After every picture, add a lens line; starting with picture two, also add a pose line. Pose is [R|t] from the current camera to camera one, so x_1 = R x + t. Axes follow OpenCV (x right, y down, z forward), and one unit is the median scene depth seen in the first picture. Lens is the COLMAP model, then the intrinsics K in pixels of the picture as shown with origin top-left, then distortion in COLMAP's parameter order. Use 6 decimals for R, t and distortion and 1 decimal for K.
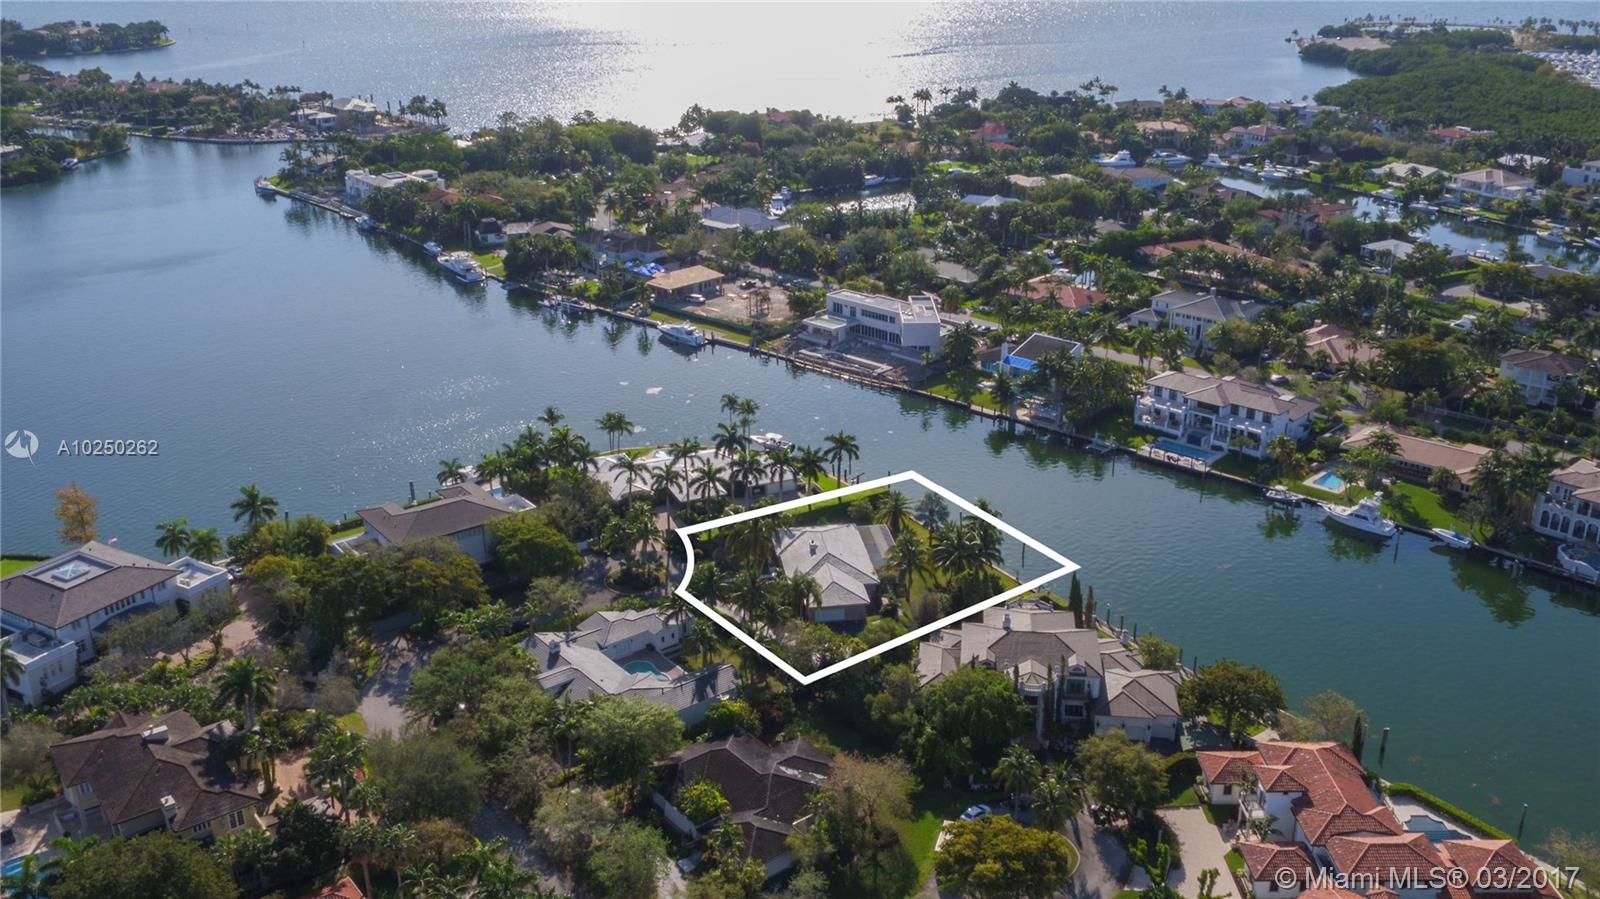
lens RADIAL K [[1400.6, 0, 791.5], [0, 1400.6, 443.6], [0, 0, 1]] dist [0.005818, -0.008019]
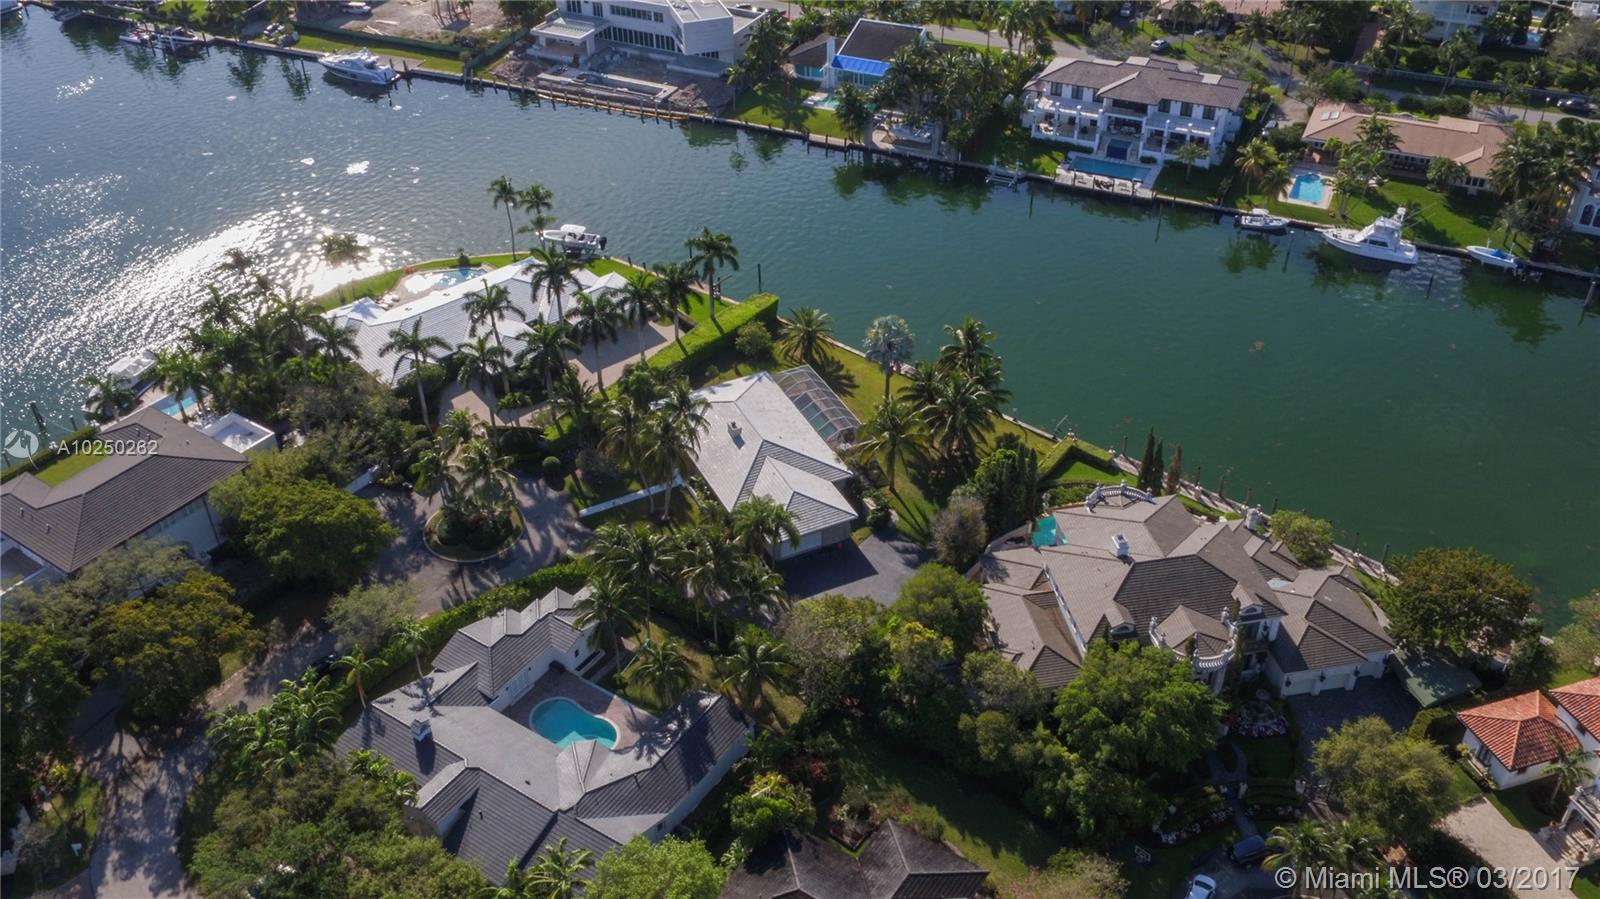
lens RADIAL K [[1420.5, 0, 800.0], [0, 1420.5, 449.5], [0, 0, 1]] dist [0.000388, 0.003038]
pose [[0.952128, -0.186902, 0.241908, -0.096980], [0.119337, 0.955786, 0.268758, -0.077449], [-0.281444, -0.227024, 0.932336, 0.290975]]
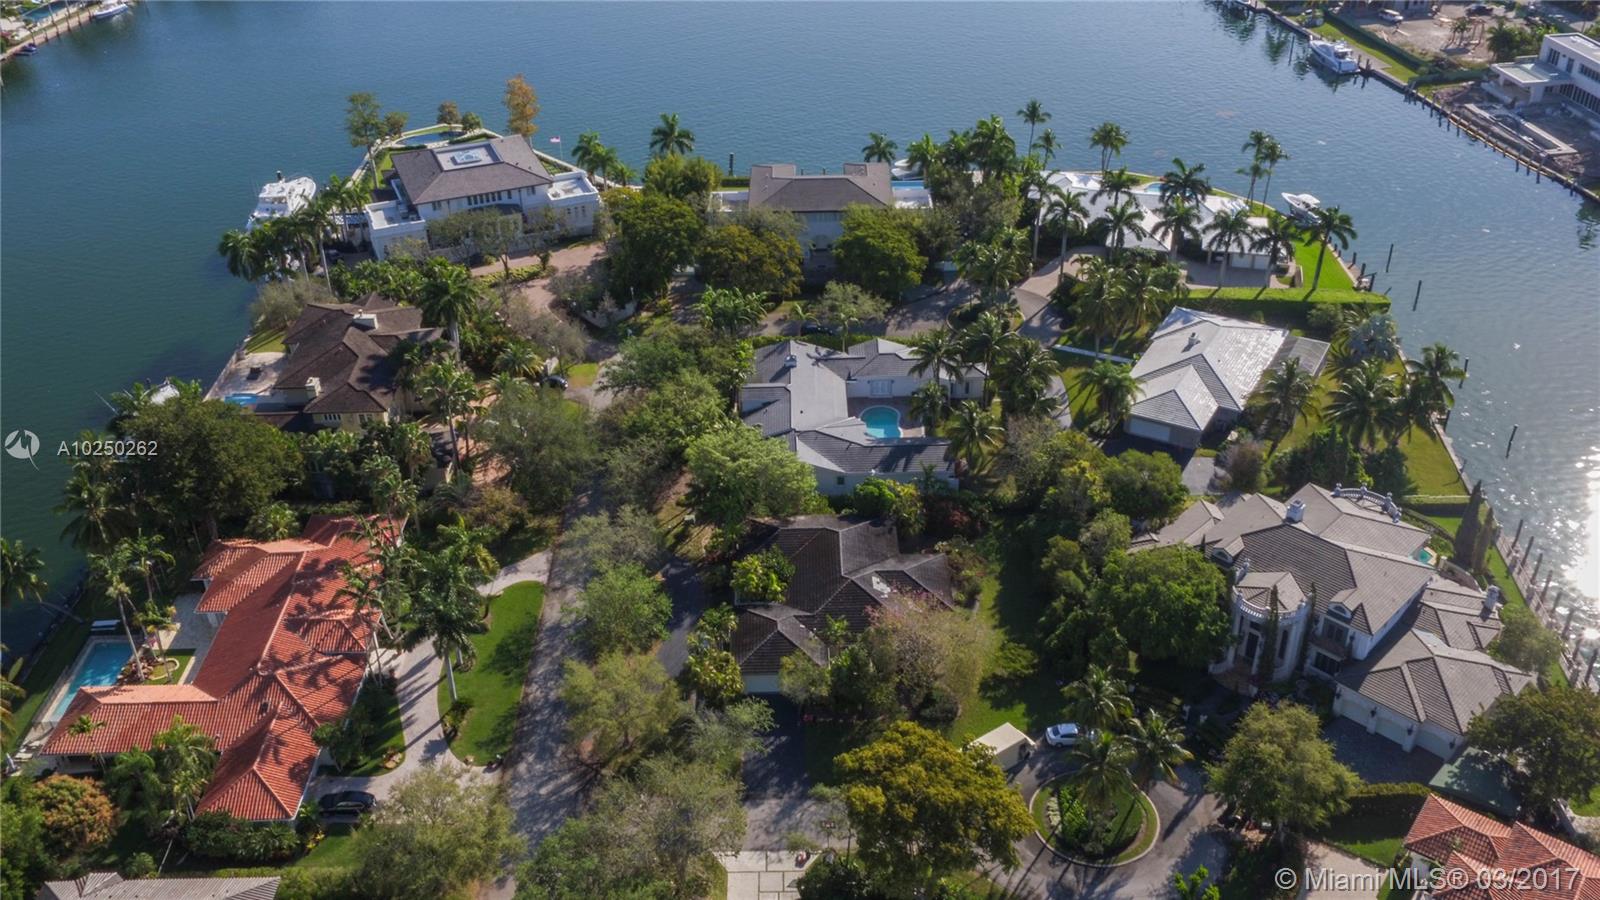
lens RADIAL K [[1420.5, 0, 800.0], [0, 1420.5, 450.0], [0, 0, 1]] dist [0.000388, 0.003038]
pose [[0.796418, 0.321619, -0.512133, 0.209646], [-0.208423, 0.940947, 0.266794, -0.025844], [0.567696, -0.105740, 0.816420, 0.196550]]
